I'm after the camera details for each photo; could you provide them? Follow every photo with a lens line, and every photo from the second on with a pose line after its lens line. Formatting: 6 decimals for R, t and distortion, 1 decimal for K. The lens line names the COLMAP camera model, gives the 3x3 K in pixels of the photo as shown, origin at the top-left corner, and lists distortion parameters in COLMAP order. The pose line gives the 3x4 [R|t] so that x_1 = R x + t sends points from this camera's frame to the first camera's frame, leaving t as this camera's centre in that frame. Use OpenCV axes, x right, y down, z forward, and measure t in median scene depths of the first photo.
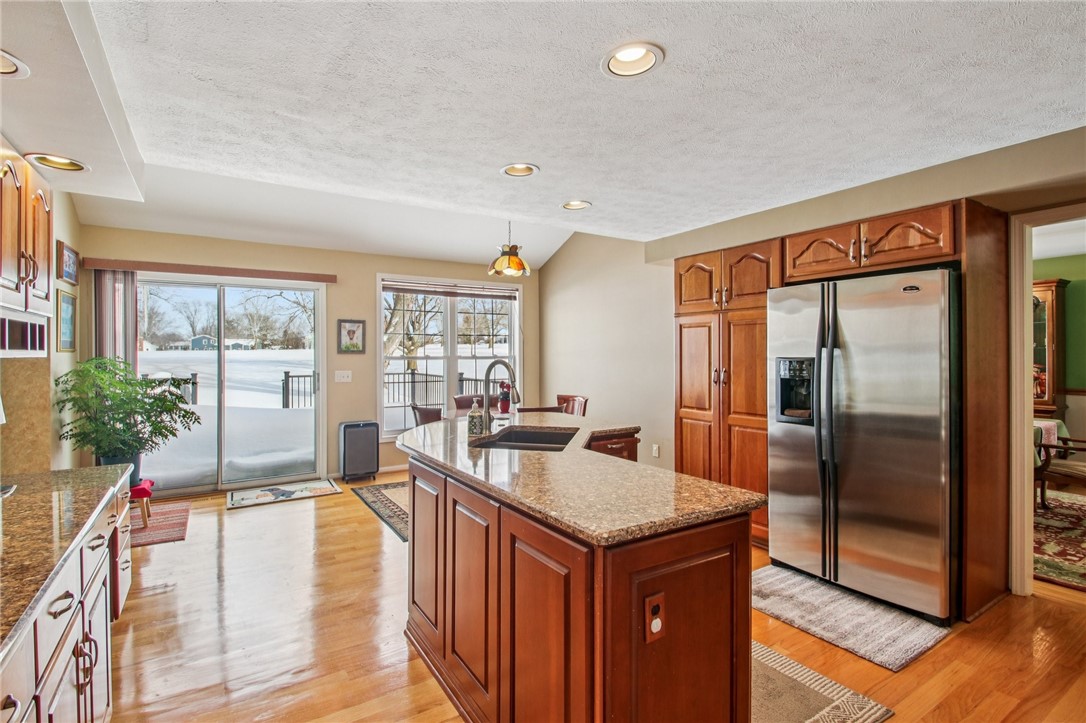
lens RADIAL K [[507.5, 0, 539.4], [0, 507.5, 356.4], [0, 0, 1]] dist [0.012586, -0.007125]
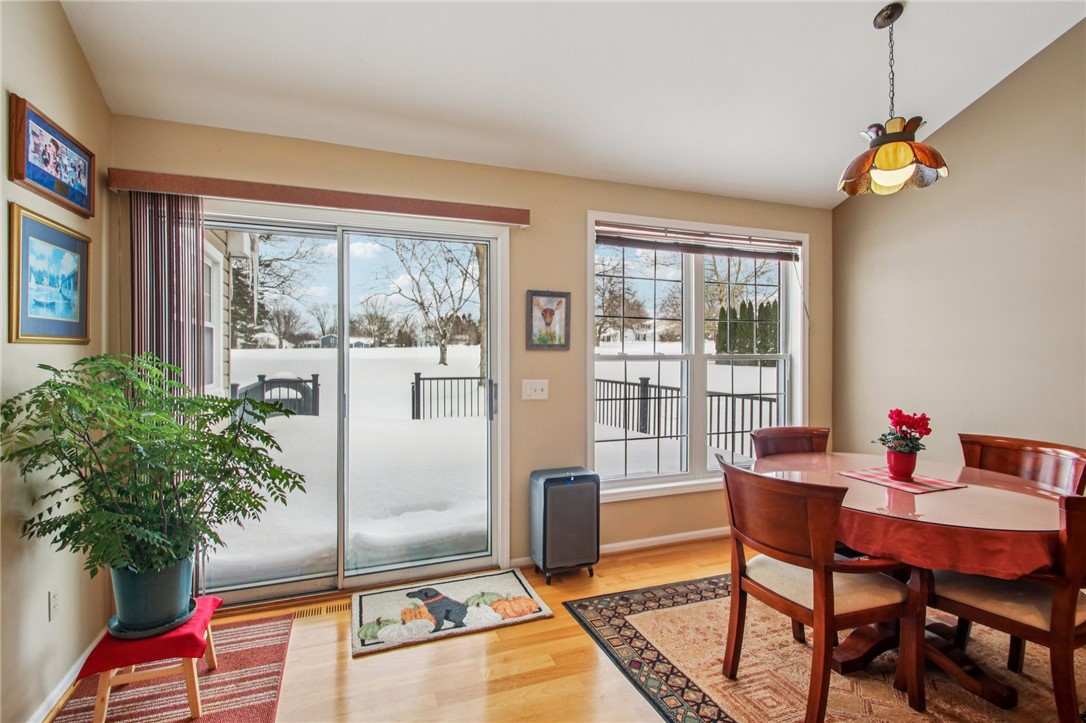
lens RADIAL K [[507.5, 0, 541.4], [0, 507.5, 359.8], [0, 0, 1]] dist [0.012586, -0.007125]
pose [[0.981870, 0.006513, -0.189444, -0.272798], [-0.004702, 0.999939, 0.010009, -0.000316], [0.189497, -0.008936, 0.981841, 0.440750]]
